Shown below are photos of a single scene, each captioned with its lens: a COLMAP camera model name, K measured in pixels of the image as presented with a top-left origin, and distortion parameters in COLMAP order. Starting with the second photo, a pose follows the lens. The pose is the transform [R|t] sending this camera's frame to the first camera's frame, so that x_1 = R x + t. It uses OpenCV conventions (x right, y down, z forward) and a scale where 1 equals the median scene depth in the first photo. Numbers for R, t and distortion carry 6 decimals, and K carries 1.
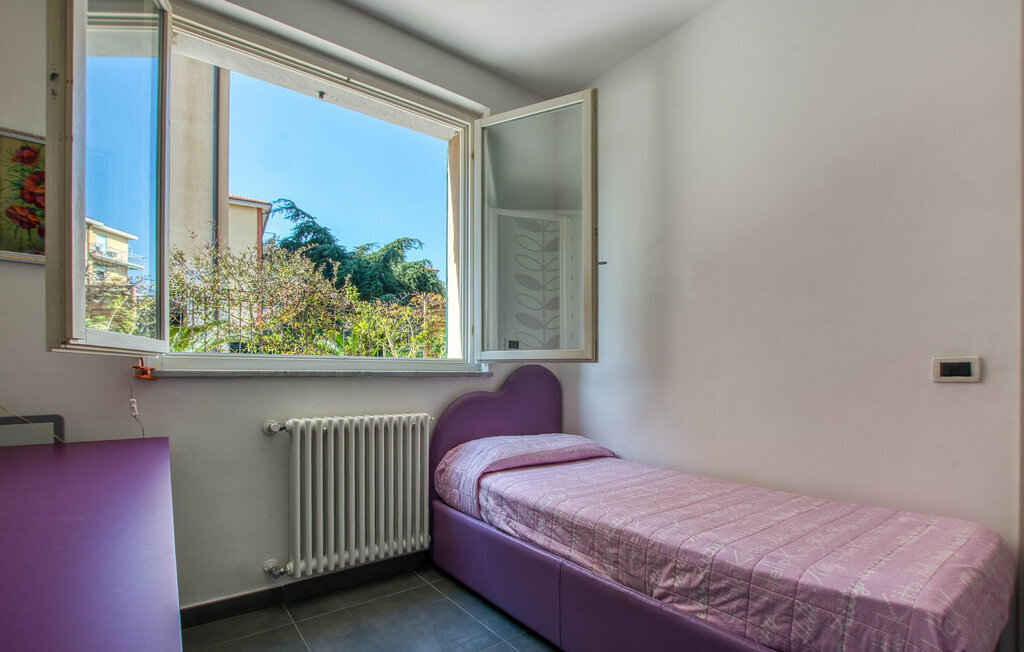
lens RADIAL K [[475.3, 0, 513.9], [0, 475.3, 372.8], [0, 0, 1]] dist [-0.001782, -0.000332]
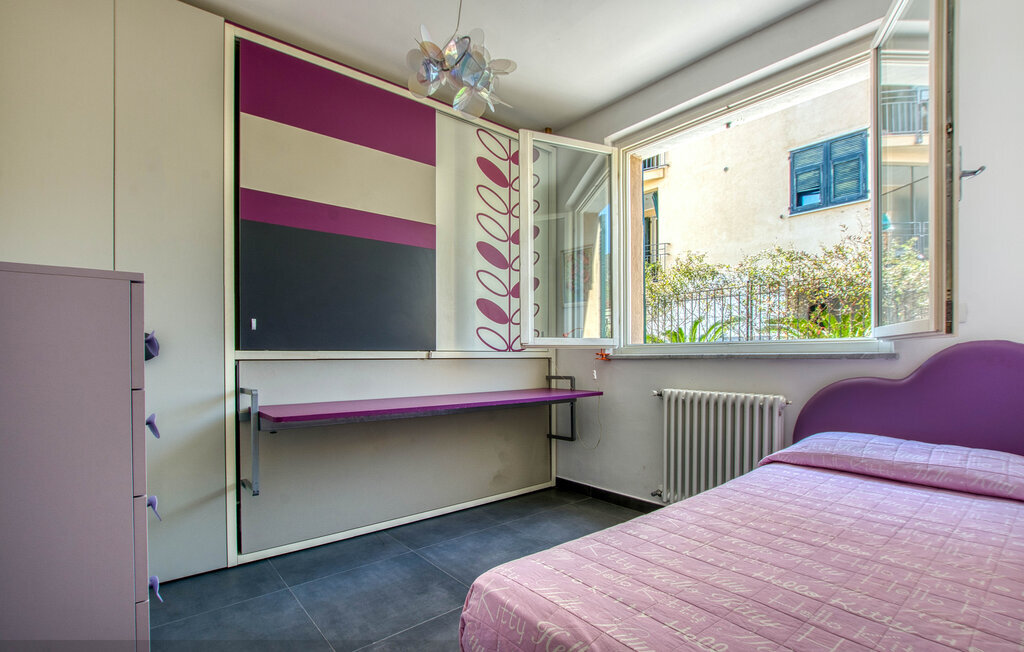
lens RADIAL K [[475.3, 0, 513.9], [0, 475.3, 372.8], [0, 0, 1]] dist [-0.001782, -0.000332]
pose [[0.044193, 0.038250, -0.998291, 1.176478], [0.019186, 0.999050, 0.039128, -0.019109], [0.998839, -0.020882, 0.043417, 0.596998]]
